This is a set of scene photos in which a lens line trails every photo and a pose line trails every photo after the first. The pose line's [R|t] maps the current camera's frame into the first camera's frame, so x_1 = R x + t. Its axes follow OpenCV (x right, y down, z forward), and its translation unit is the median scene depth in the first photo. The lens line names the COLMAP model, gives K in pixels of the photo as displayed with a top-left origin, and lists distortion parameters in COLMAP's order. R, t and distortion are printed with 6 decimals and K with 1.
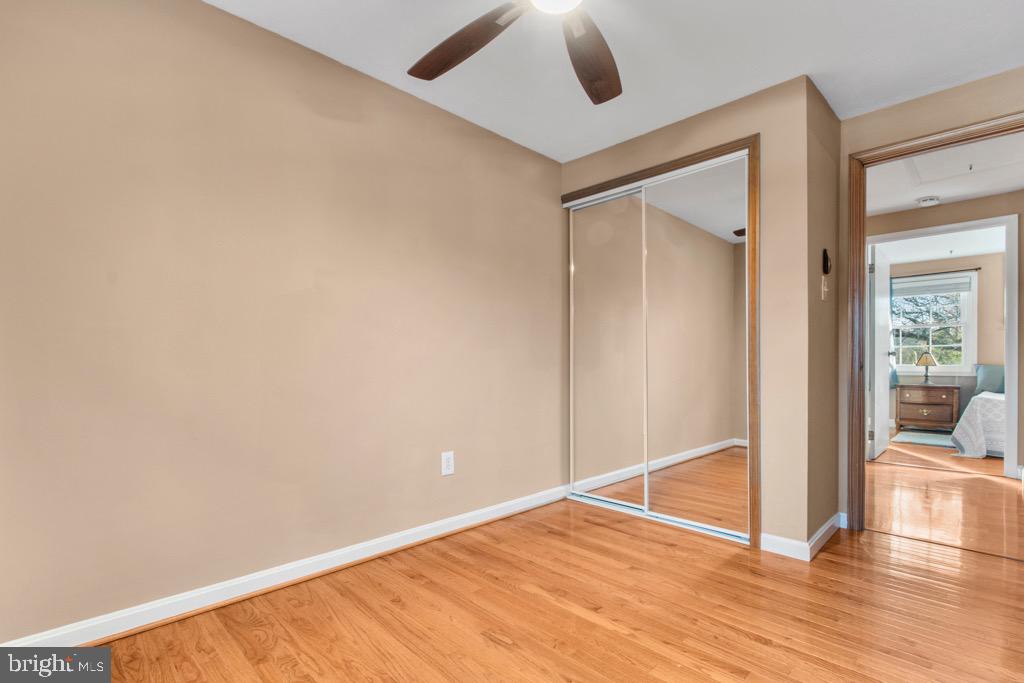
lens RADIAL K [[475.8, 0, 513.2], [0, 475.8, 363.6], [0, 0, 1]] dist [-0.000159, -0.000058]
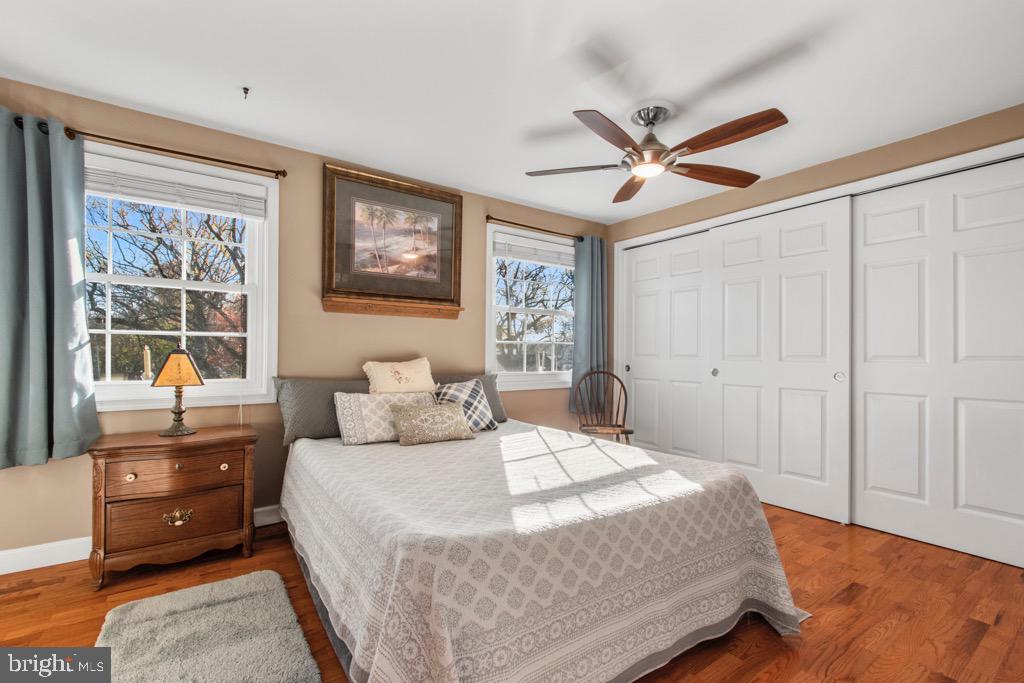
lens RADIAL K [[453.6, 0, 510.7], [0, 453.6, 350.4], [0, 0, 1]] dist [0.000408, 0.000051]
pose [[0.161410, 0.005291, 0.986873, 0.562482], [-0.004214, 0.999980, -0.004672, -0.023135], [-0.986878, -0.003404, 0.161430, 0.690343]]
